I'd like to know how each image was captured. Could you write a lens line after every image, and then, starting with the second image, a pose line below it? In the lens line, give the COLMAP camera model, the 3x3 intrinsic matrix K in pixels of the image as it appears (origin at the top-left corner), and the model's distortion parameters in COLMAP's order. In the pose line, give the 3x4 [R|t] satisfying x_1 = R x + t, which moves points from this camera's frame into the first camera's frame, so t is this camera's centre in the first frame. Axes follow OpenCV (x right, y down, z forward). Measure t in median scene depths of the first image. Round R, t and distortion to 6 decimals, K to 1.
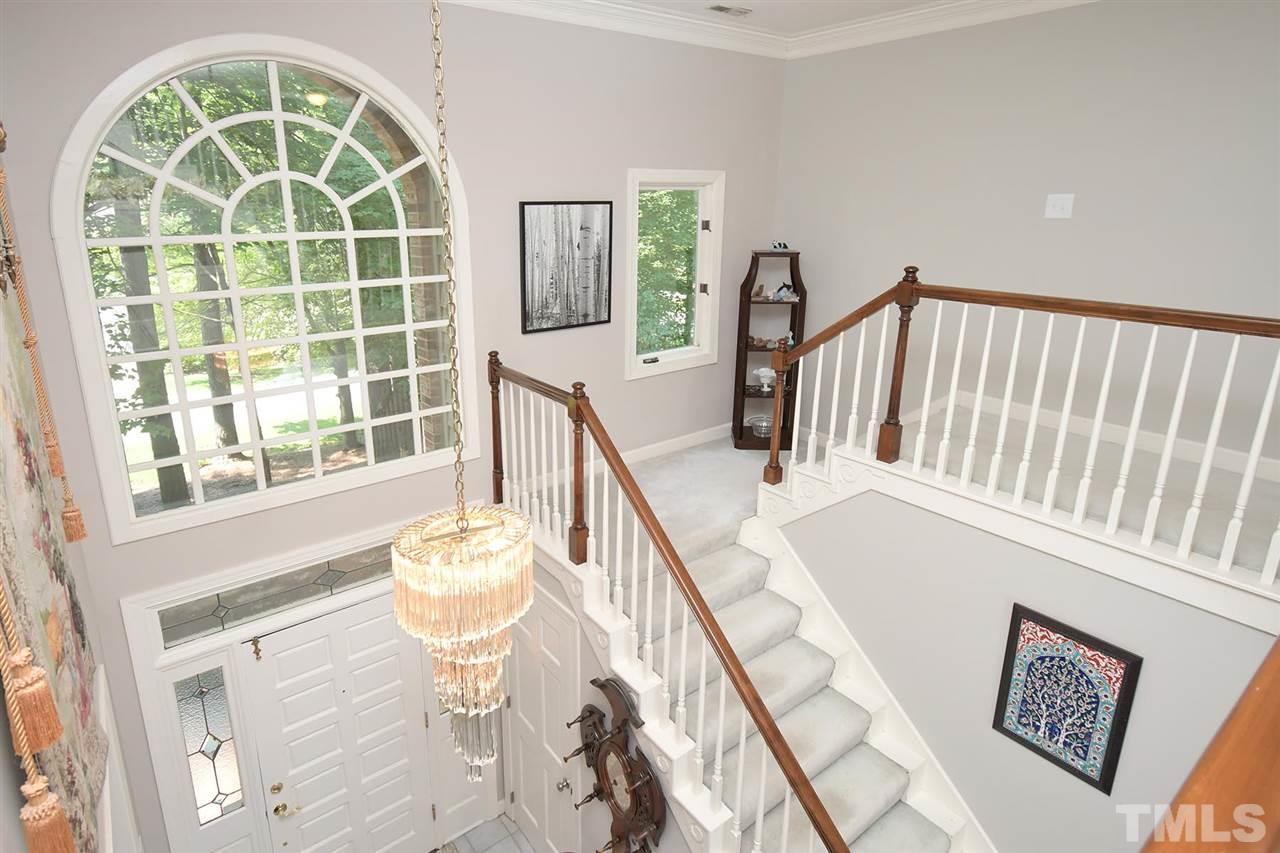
lens RADIAL K [[741.4, 0, 640.0], [0, 741.4, 426.5], [0, 0, 1]] dist [0.002962, 0.001075]
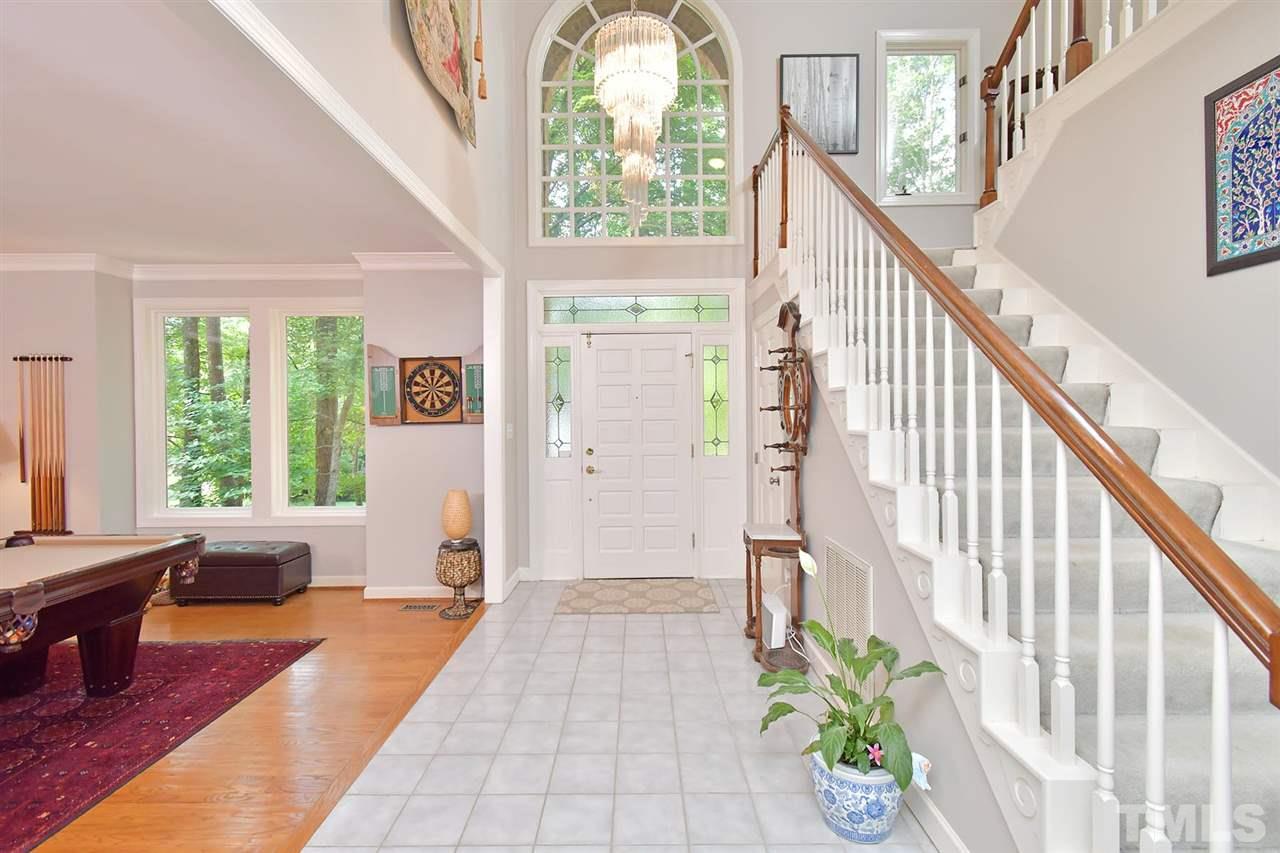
lens RADIAL K [[602.1, 0, 638.5], [0, 602.1, 416.2], [0, 0, 1]] dist [0.067354, -0.000268]
pose [[0.800434, -0.017886, -0.599154, 0.334387], [-0.153970, 0.959882, -0.234349, 0.713052], [0.579308, 0.279833, 0.765569, 0.100682]]
